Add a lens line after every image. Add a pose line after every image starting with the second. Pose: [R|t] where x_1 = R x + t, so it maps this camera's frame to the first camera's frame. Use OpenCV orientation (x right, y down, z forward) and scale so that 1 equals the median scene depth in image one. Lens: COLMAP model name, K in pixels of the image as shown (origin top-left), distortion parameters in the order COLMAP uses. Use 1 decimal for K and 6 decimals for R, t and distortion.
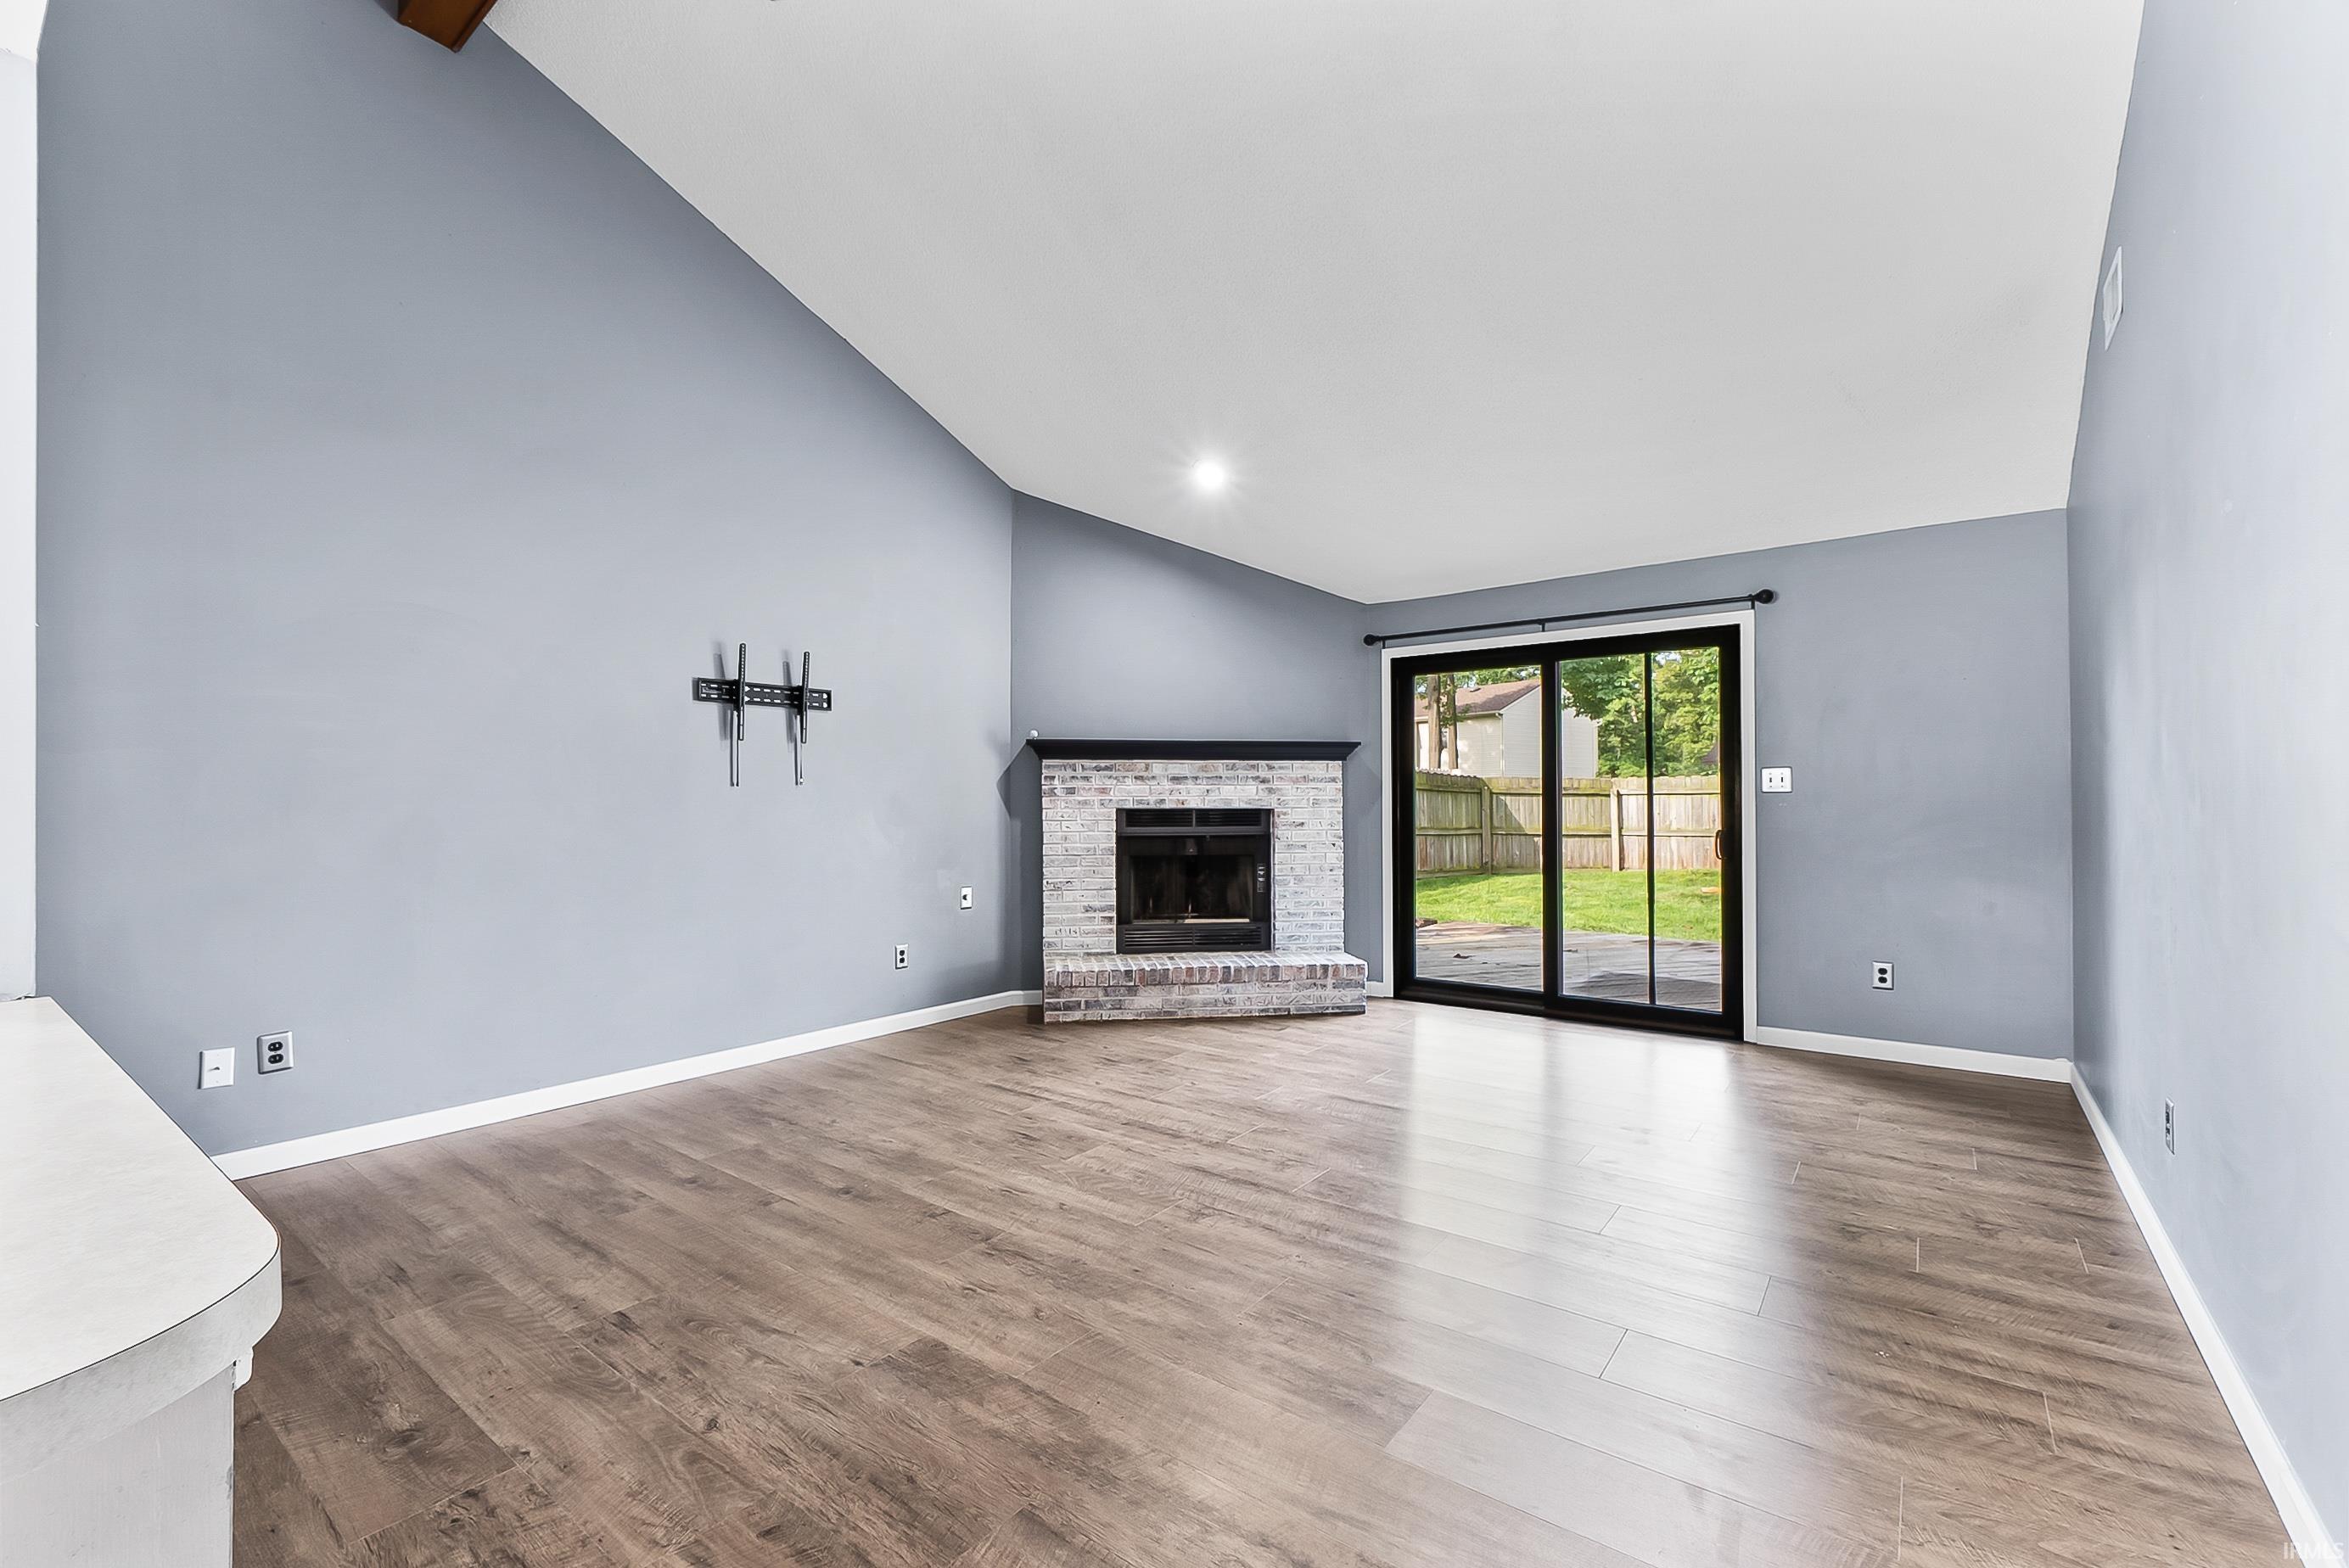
lens RADIAL K [[989.0, 0, 1168.8], [0, 989.0, 794.1], [0, 0, 1]] dist [-0.000475, -0.000182]
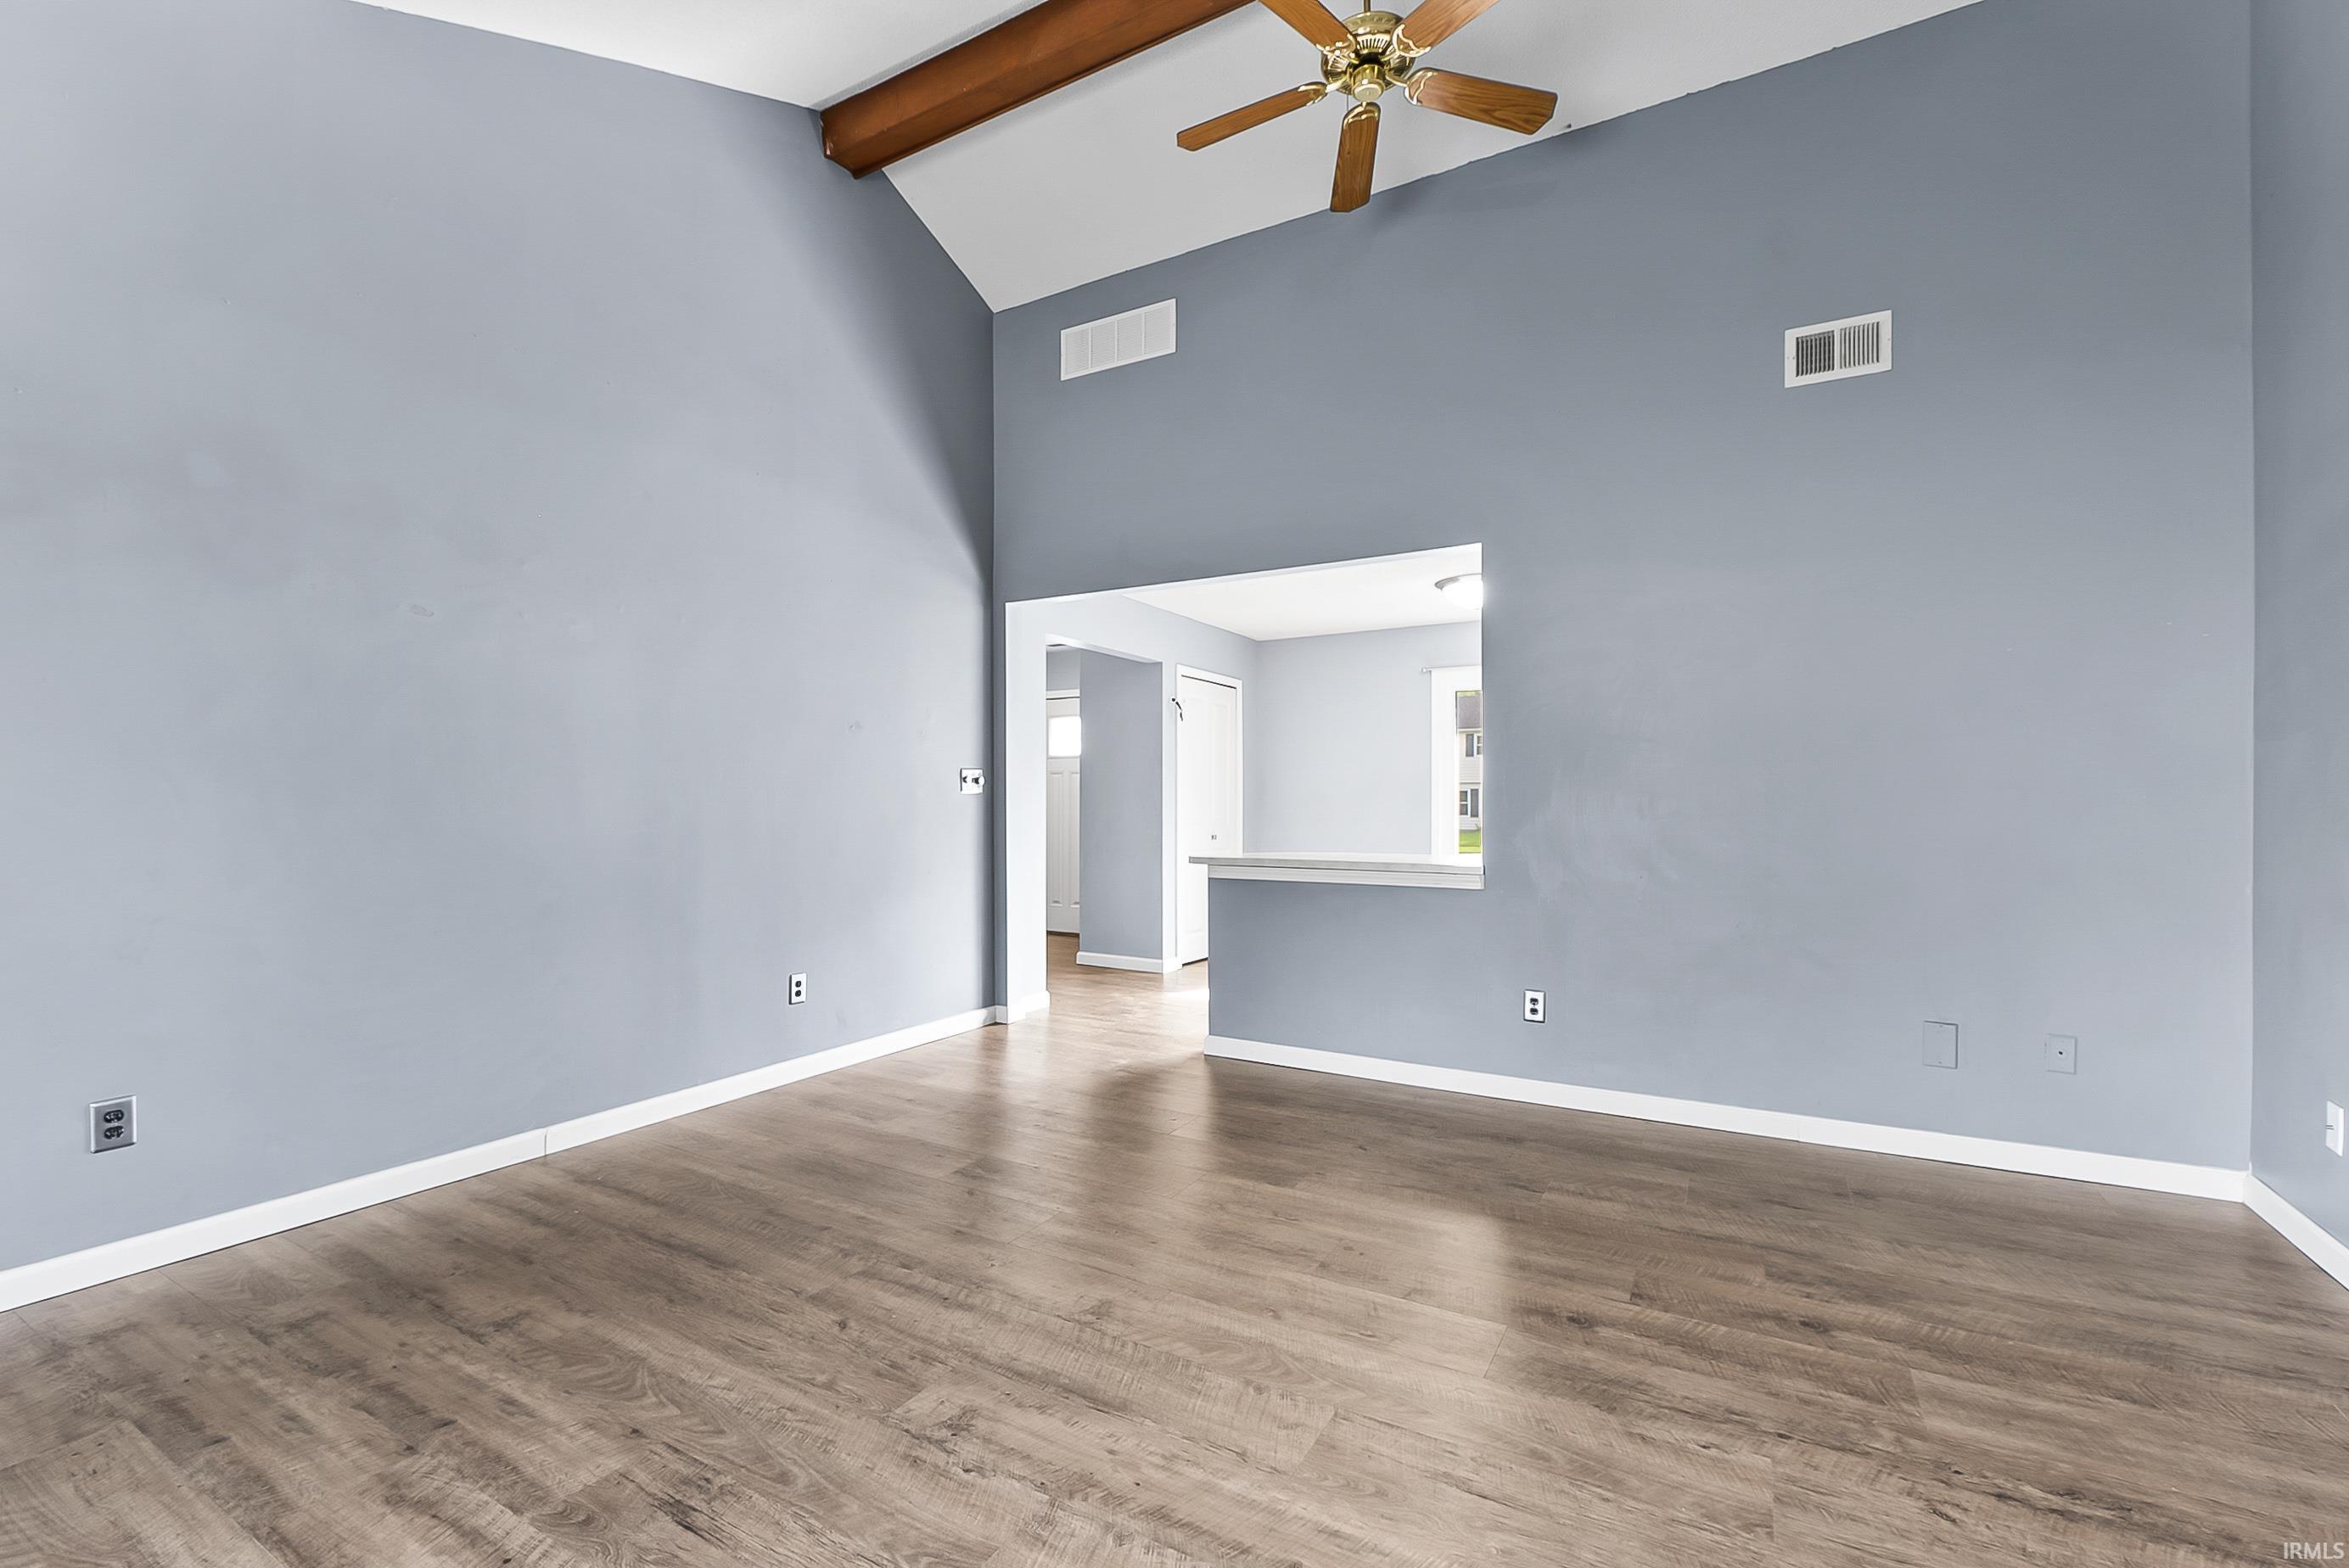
lens RADIAL K [[1009.5, 0, 1149.4], [0, 1009.5, 805.8], [0, 0, 1]] dist [-0.002075, -0.000333]
pose [[-0.993602, 0.003765, -0.112873, 0.040651], [0.004498, 0.999970, -0.006244, 0.010845], [0.112846, -0.006712, -0.993590, 0.928436]]
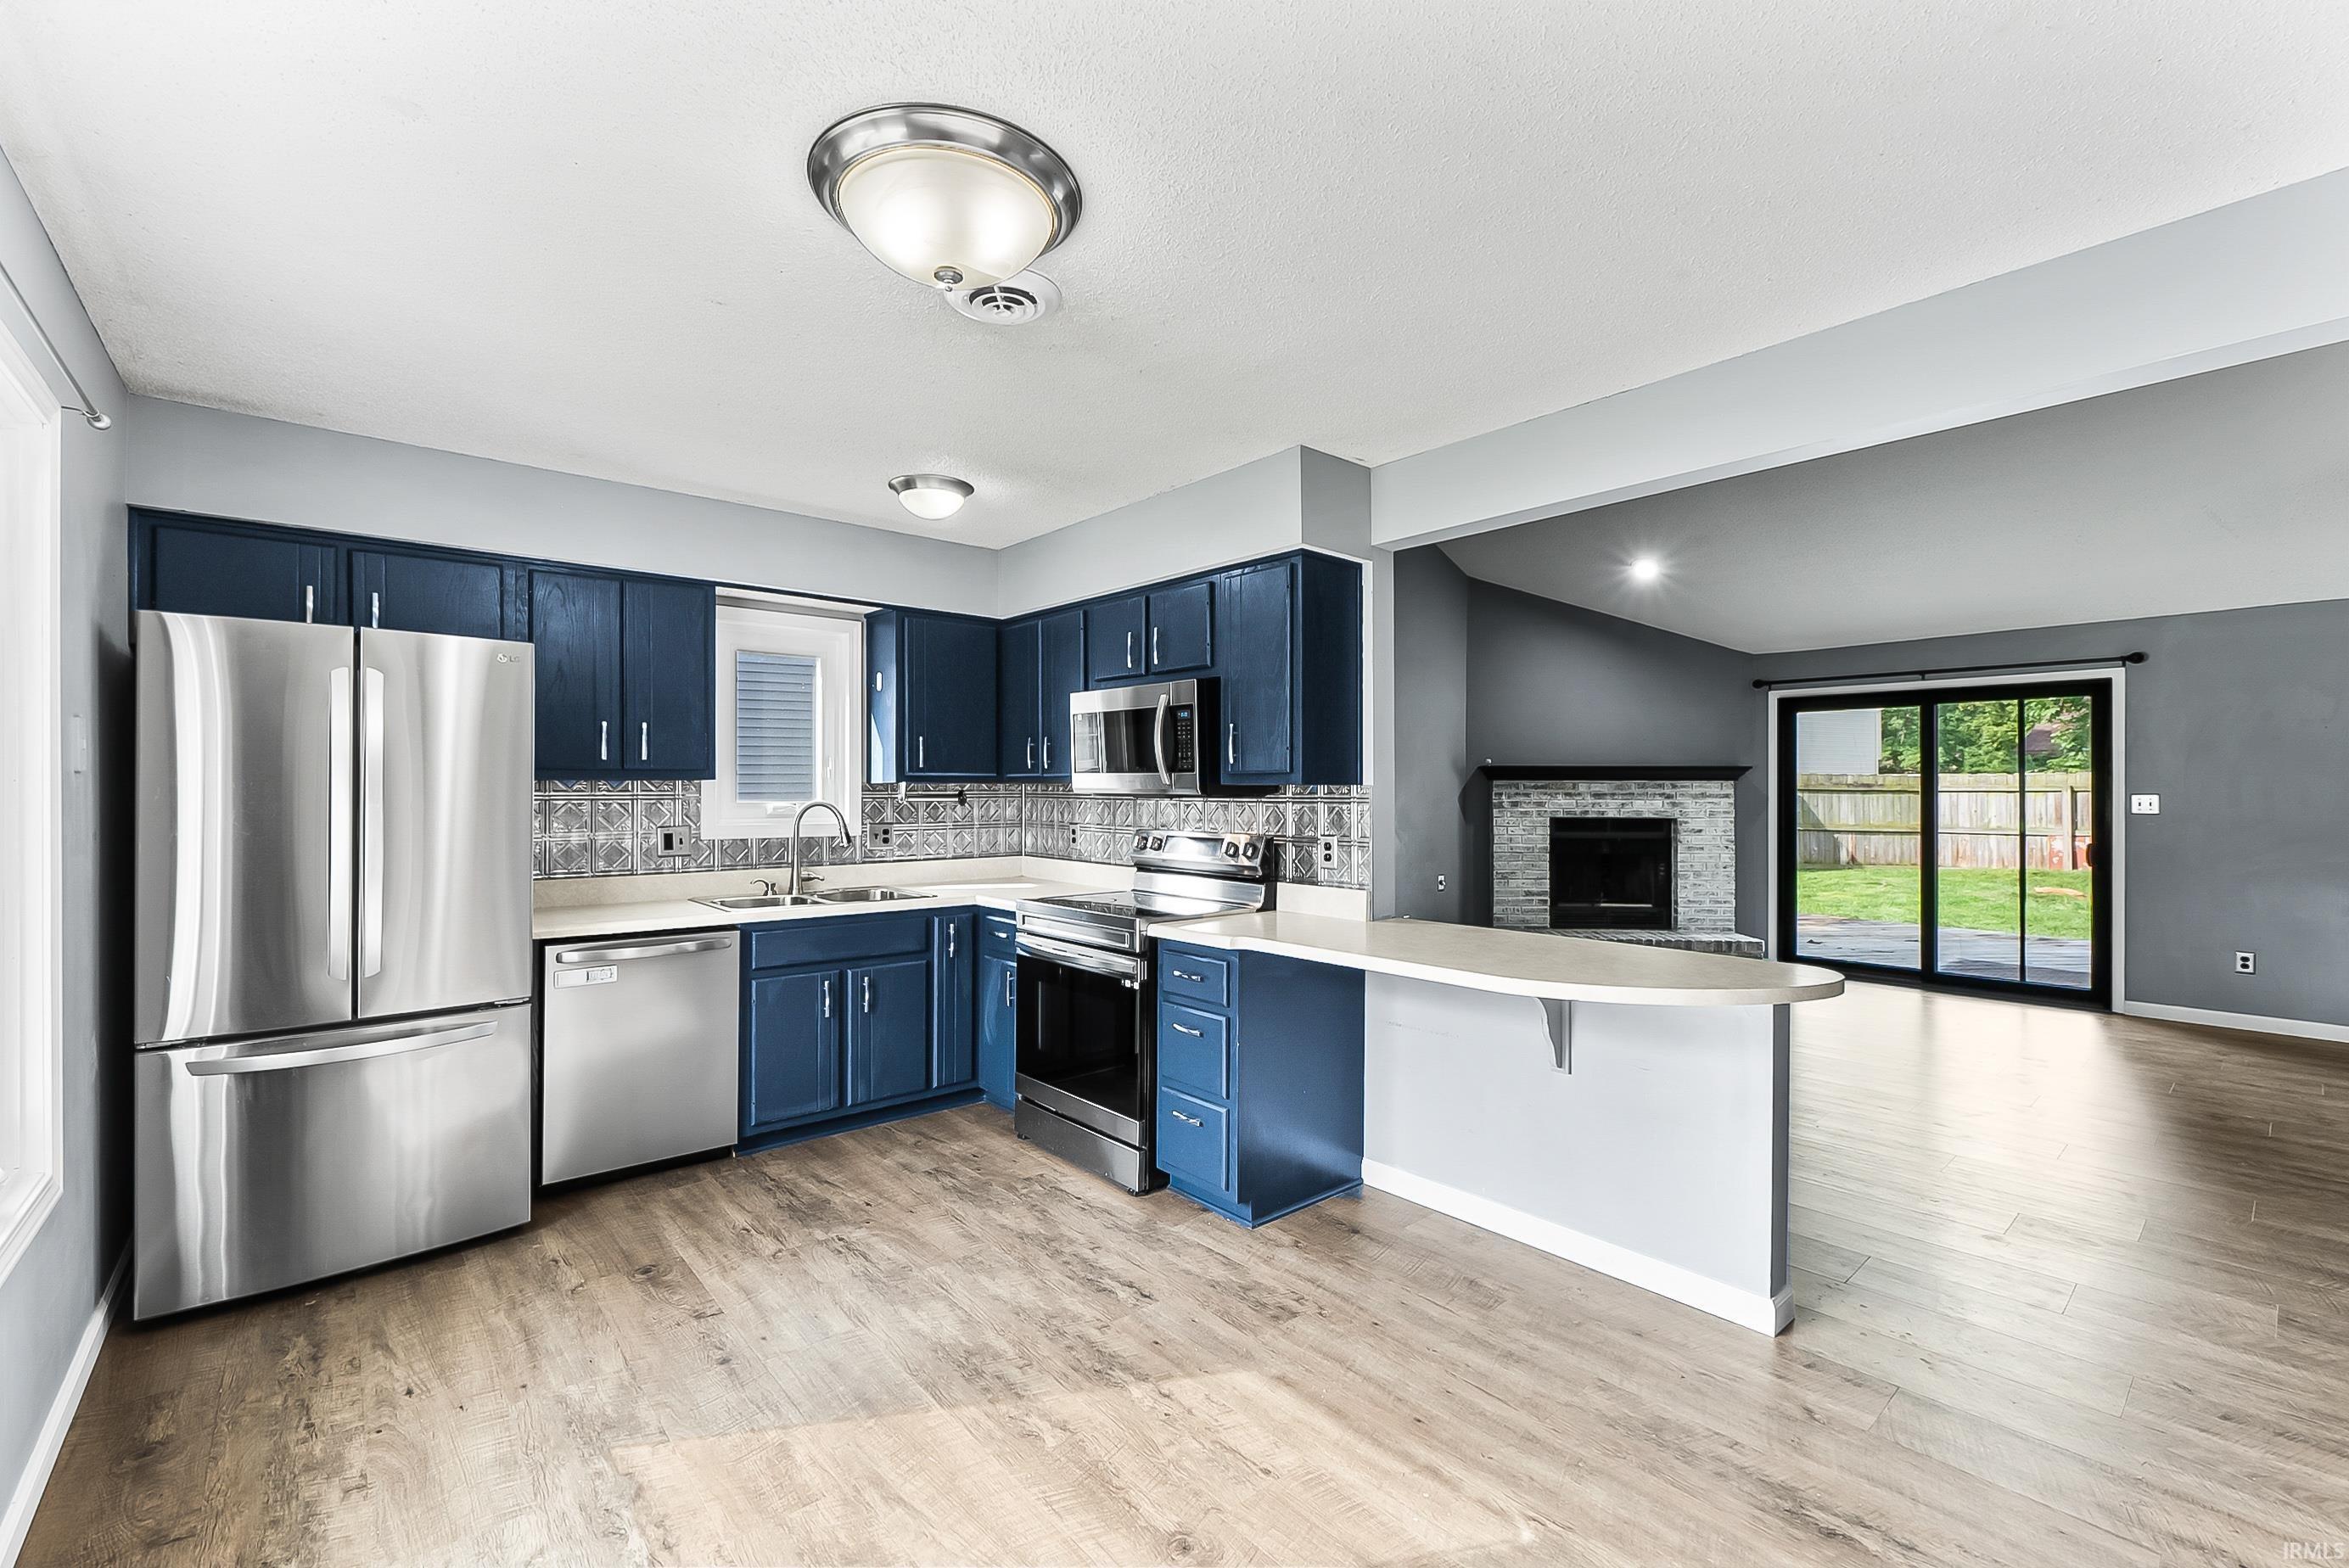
lens RADIAL K [[998.4, 0, 1165.8], [0, 998.4, 783.6], [0, 0, 1]] dist [-0.000826, -0.000601]
pose [[0.979929, 0.003783, -0.199311, -0.297220], [-0.002374, 0.999970, 0.007308, -0.040086], [0.199333, -0.006688, 0.979909, -0.411579]]
